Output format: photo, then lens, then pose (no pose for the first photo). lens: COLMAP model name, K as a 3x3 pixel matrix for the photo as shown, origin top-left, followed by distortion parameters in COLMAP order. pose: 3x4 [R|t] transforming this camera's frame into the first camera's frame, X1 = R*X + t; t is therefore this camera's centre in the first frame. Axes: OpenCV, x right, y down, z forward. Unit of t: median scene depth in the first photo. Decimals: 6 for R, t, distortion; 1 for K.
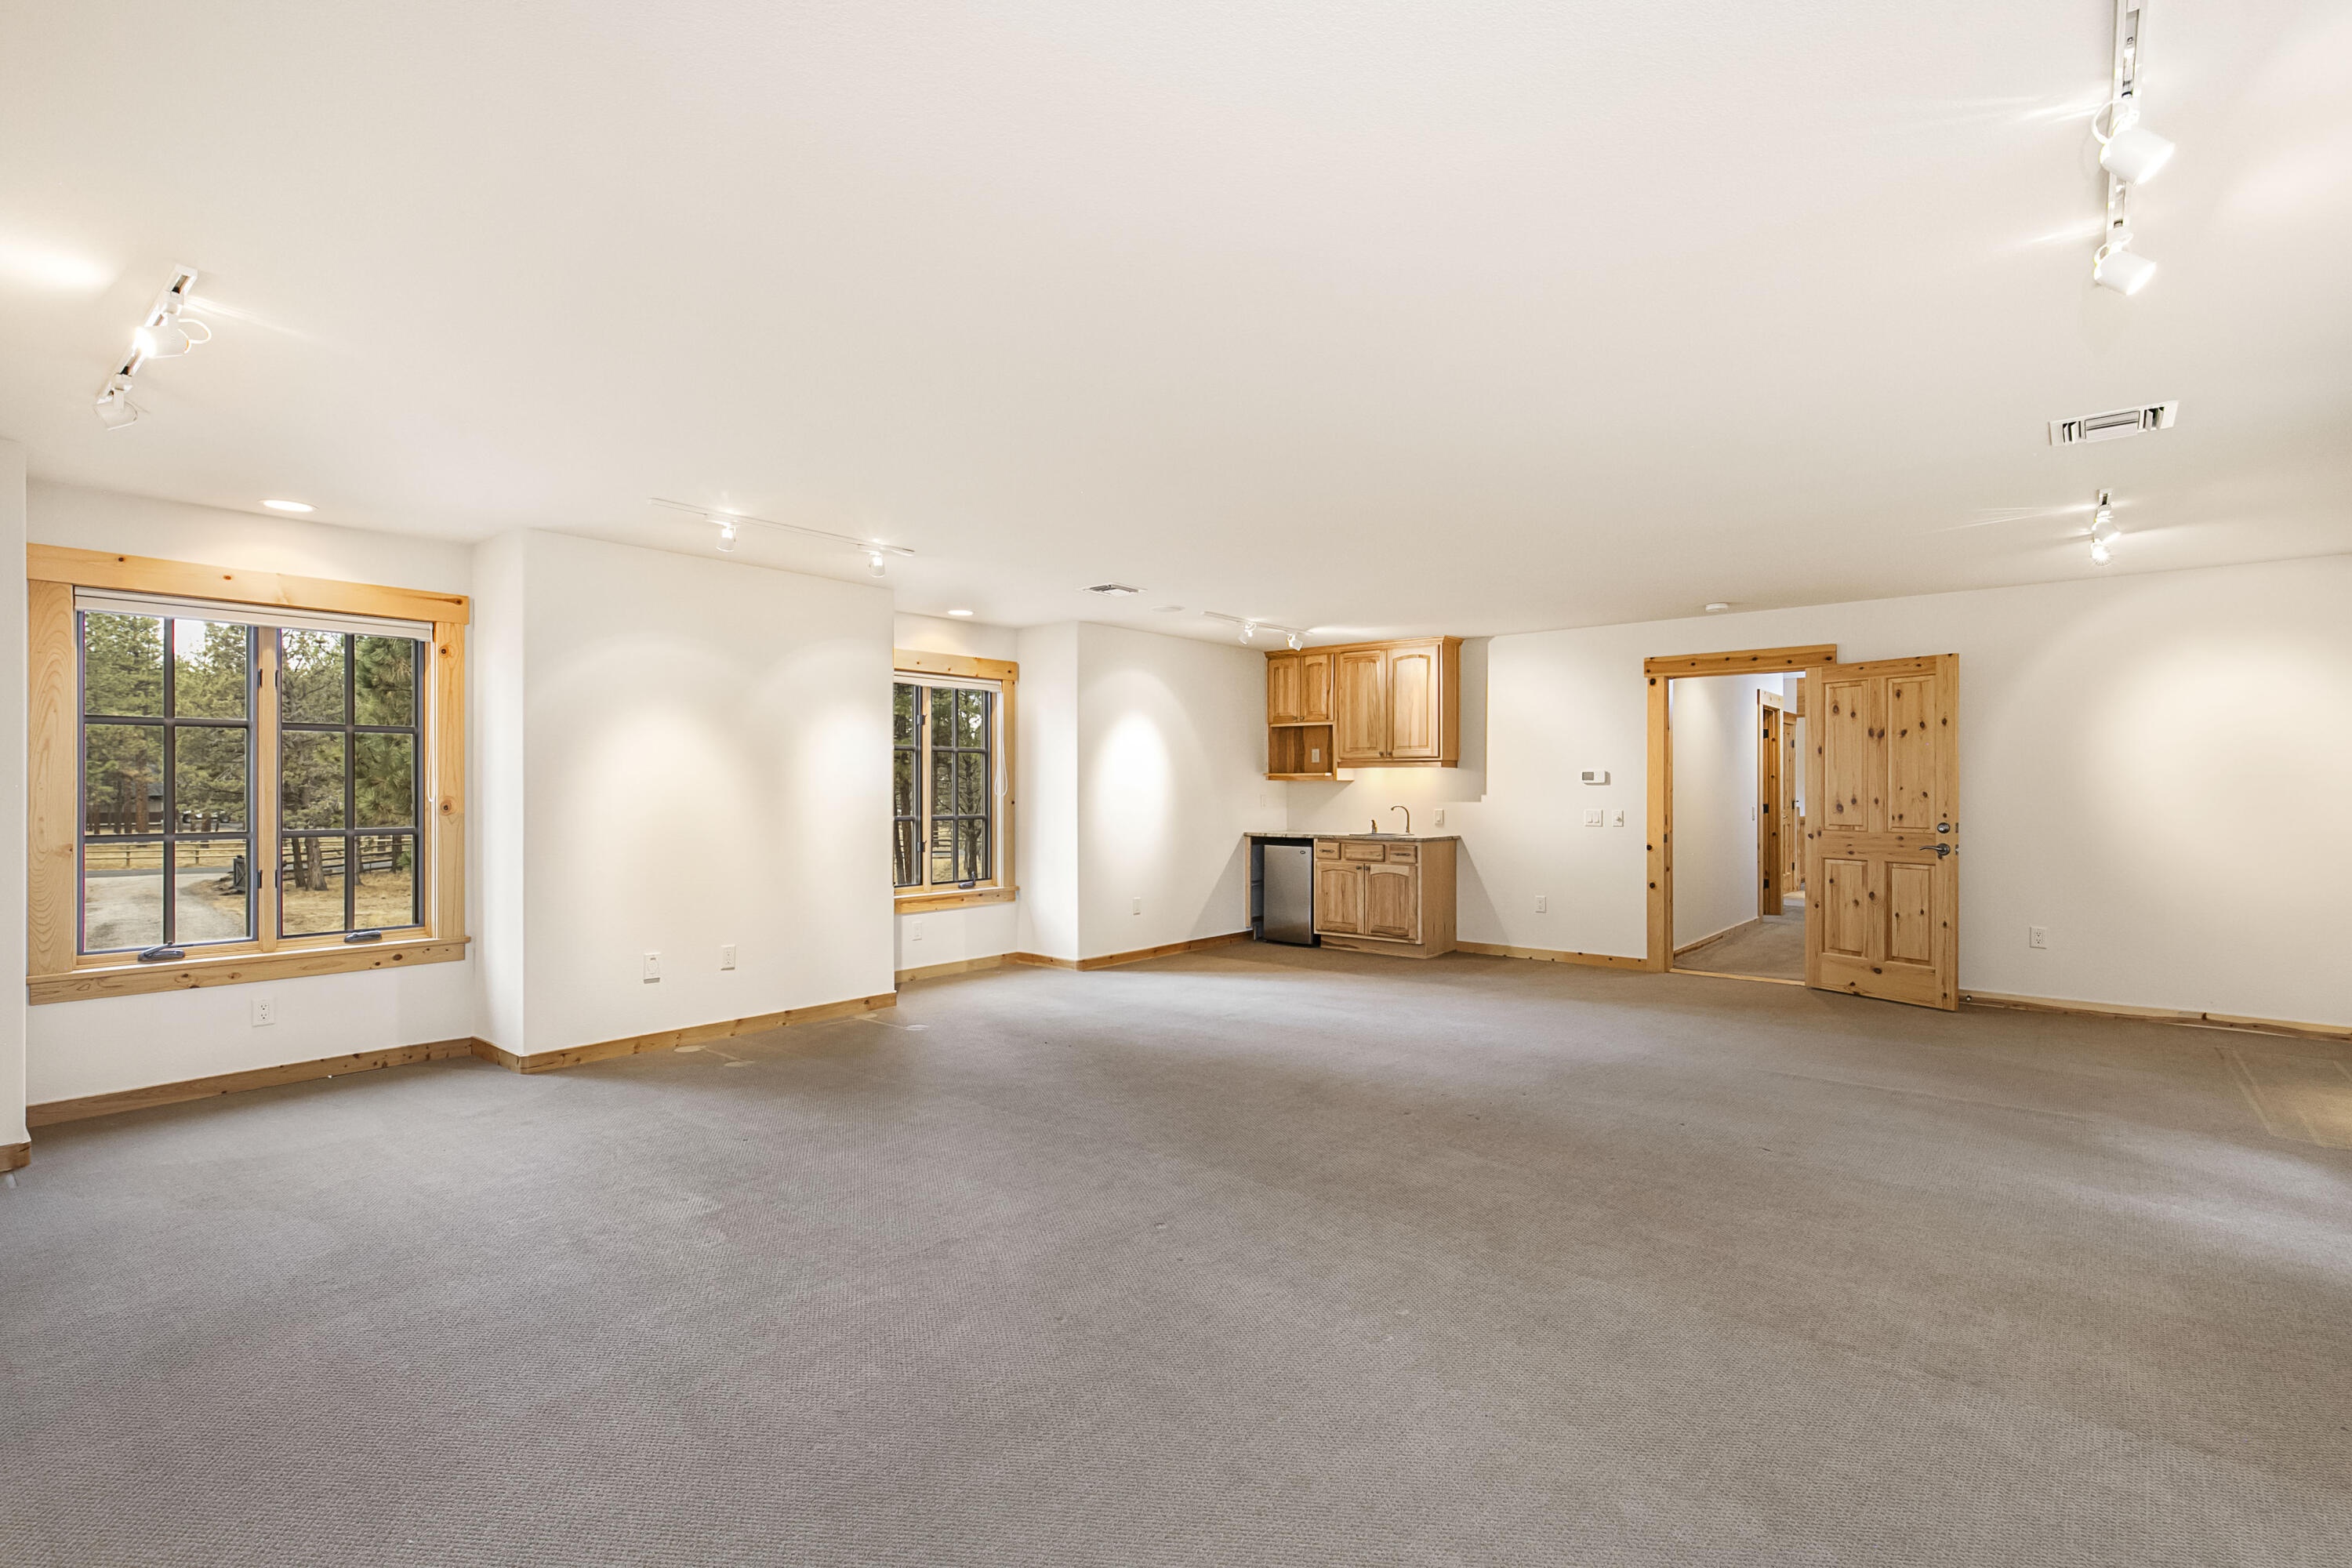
lens RADIAL K [[1098.5, 0, 1171.4], [0, 1098.5, 794.8], [0, 0, 1]] dist [0.002628, -0.000323]
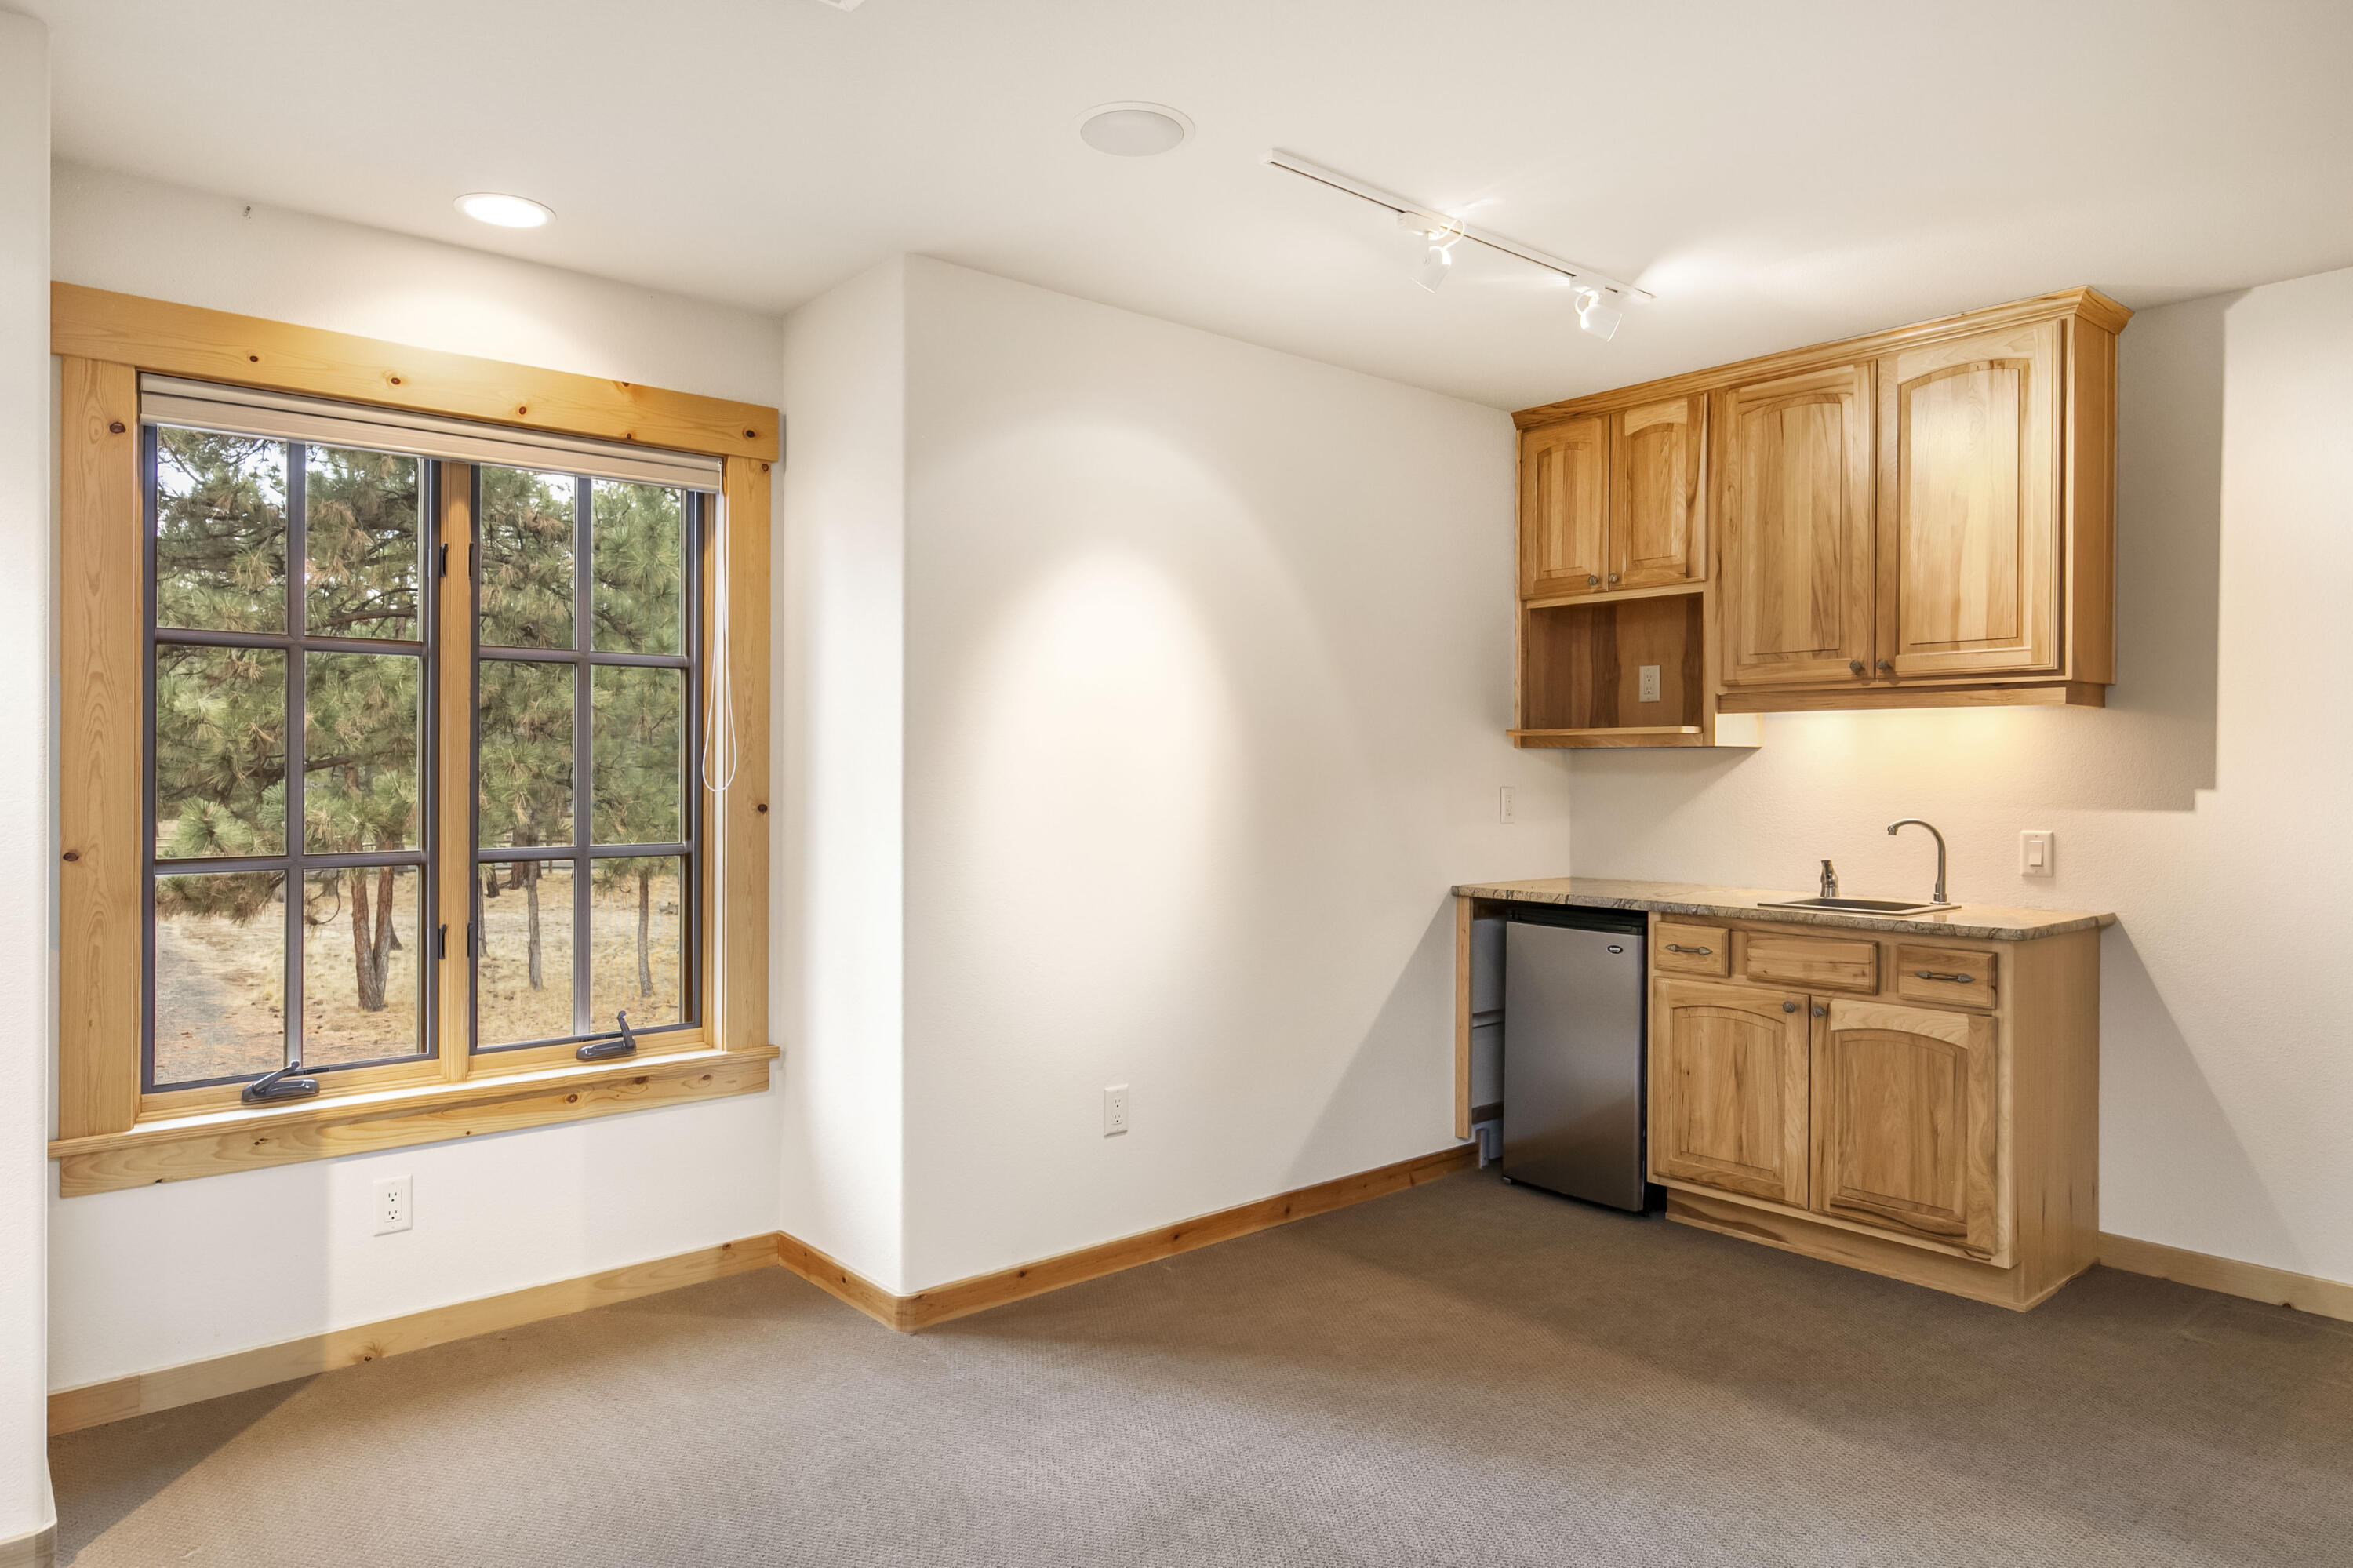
lens RADIAL K [[1423.2, 0, 1176.5], [0, 1423.2, 784.0], [0, 0, 1]] dist [0.003040, -0.000498]
pose [[0.985765, 0.003887, -0.168082, 0.057182], [-0.002870, 0.999976, 0.006293, -0.003402], [0.168102, -0.005721, 0.985753, 0.527019]]
